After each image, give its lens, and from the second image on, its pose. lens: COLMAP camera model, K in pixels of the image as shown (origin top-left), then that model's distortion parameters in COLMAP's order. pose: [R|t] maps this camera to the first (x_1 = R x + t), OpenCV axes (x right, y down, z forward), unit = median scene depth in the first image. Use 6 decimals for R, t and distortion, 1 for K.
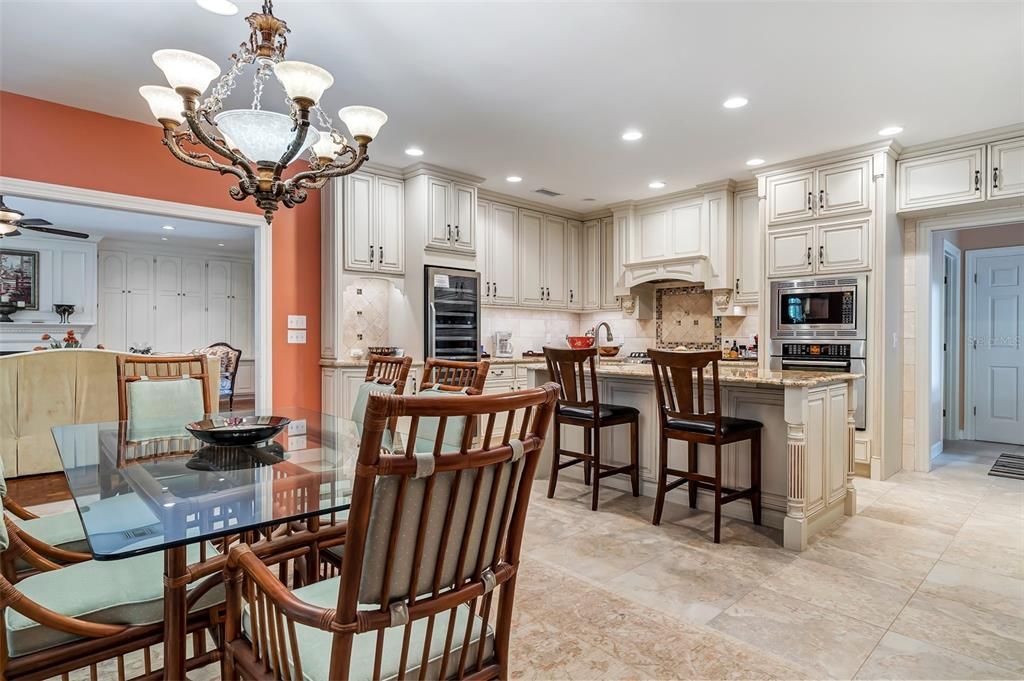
lens RADIAL K [[546.1, 0, 512.0], [0, 546.1, 340.5], [0, 0, 1]] dist [0.001329, 0.000181]
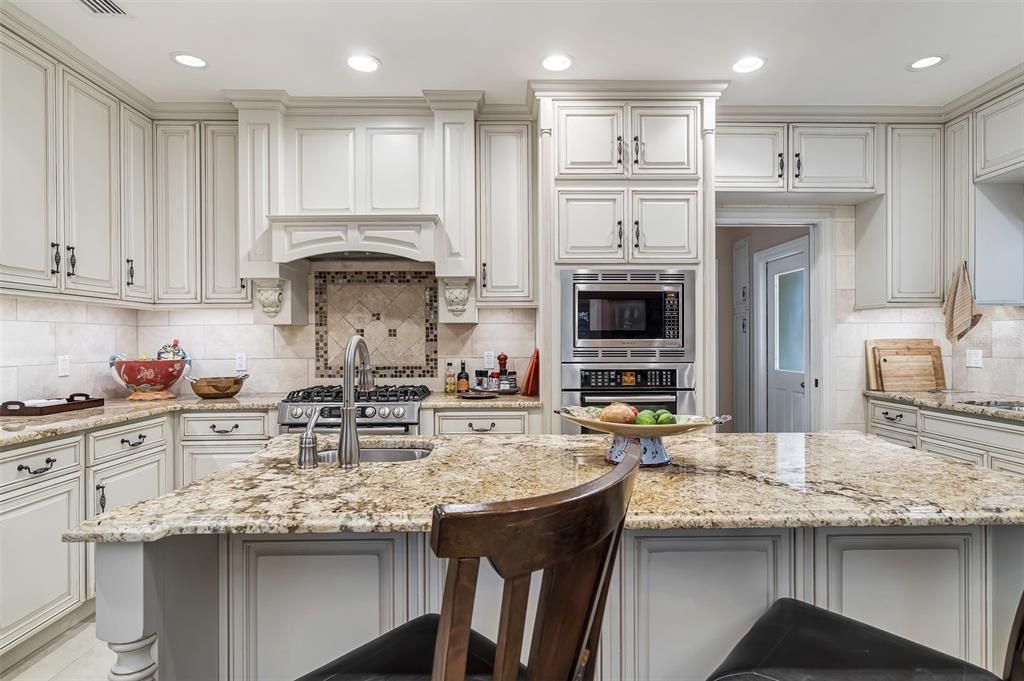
lens RADIAL K [[550.2, 0, 514.8], [0, 550.2, 334.0], [0, 0, 1]] dist [-0.009911, -0.000090]
pose [[0.667803, 0.001798, 0.744336, -0.021548], [0.011524, 0.999852, -0.012754, -0.025210], [-0.744249, 0.017095, 0.667684, 0.568354]]
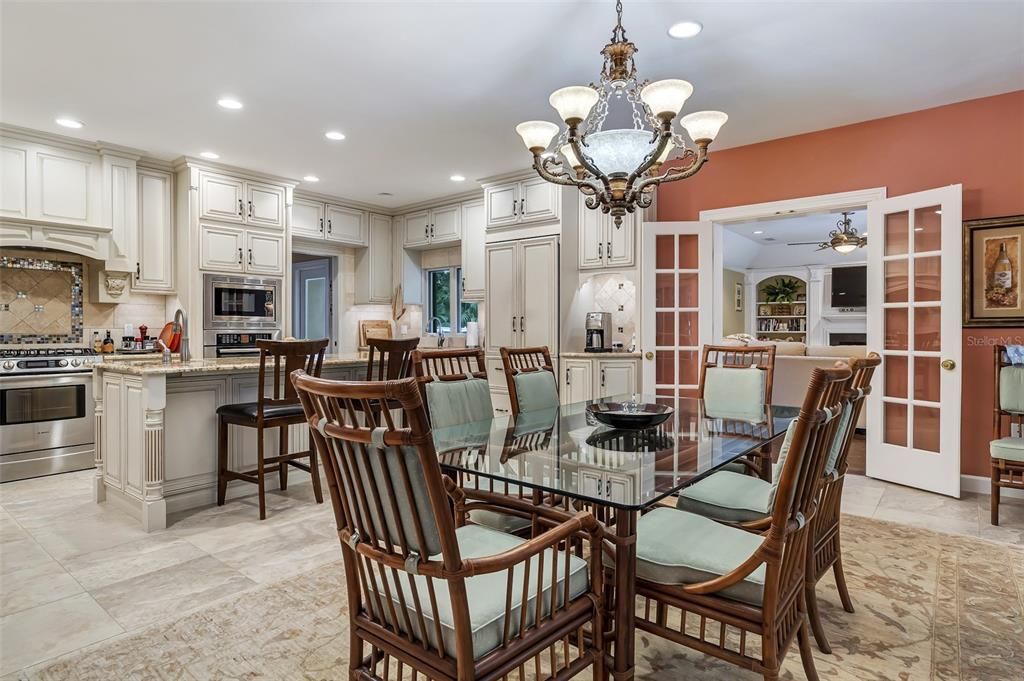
lens RADIAL K [[558.5, 0, 513.8], [0, 558.5, 339.1], [0, 0, 1]] dist [0.002758, -0.000104]
pose [[-0.136629, -0.021482, 0.990389, -0.588683], [0.004916, 0.999738, 0.022362, -0.004873], [-0.990610, 0.007924, -0.136487, 0.516268]]
